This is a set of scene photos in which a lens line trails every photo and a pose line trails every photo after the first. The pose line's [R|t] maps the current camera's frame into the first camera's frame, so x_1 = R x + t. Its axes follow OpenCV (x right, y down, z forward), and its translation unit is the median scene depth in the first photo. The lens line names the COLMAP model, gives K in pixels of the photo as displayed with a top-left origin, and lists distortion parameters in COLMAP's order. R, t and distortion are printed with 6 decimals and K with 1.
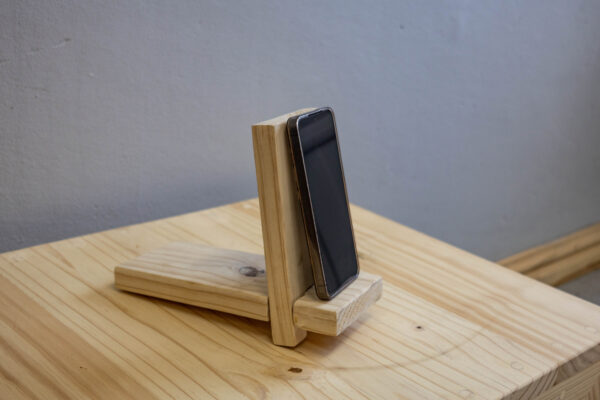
lens RADIAL K [[821.4, 0, 301.2], [0, 821.4, 197.9], [0, 0, 1]] dist [0.009181, 0.000000]
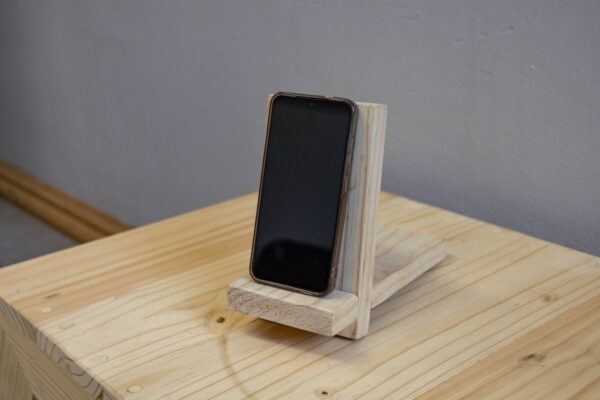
lens RADIAL K [[821.4, 0, 300.1], [0, 821.4, 200.5], [0, 0, 1]] dist [0.009181, 0.000000]
pose [[-0.070785, 0.250174, -0.965610, 0.858664], [-0.279104, 0.924404, 0.259959, -0.211670], [0.957648, 0.287907, 0.004391, 0.917898]]
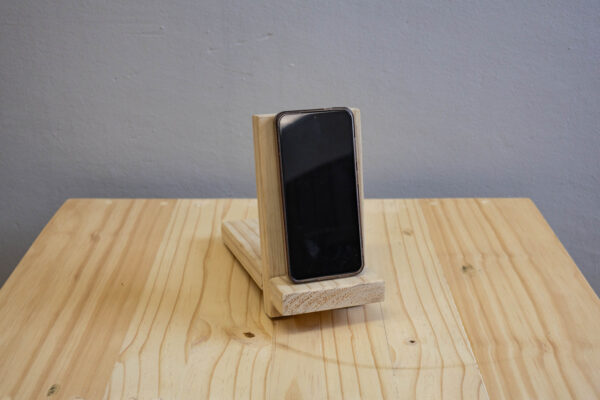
lens RADIAL K [[821.4, 0, 297.5], [0, 821.4, 199.4], [0, 0, 1]] dist [0.009181, 0.000000]
pose [[0.722028, 0.171785, -0.670198, 0.668581], [-0.162686, 0.983679, 0.076869, -0.061694], [0.672465, 0.053531, 0.738191, 0.177241]]
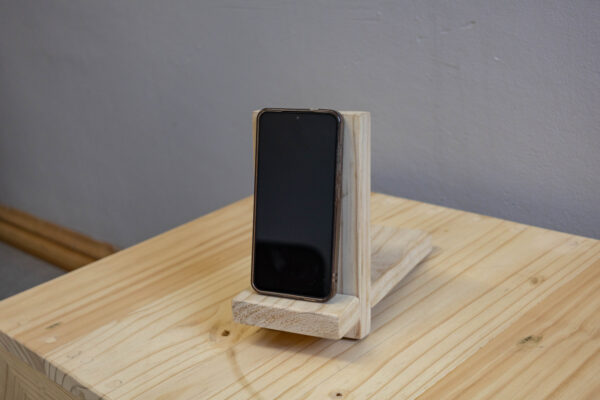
lens RADIAL K [[821.4, 0, 296.5], [0, 821.4, 199.5], [0, 0, 1]] dist [0.009181, 0.000000]
pose [[0.002796, 0.260567, -0.965452, 0.882735], [-0.204377, 0.945226, 0.254516, -0.226621], [0.978888, 0.196604, 0.055897, 0.871360]]
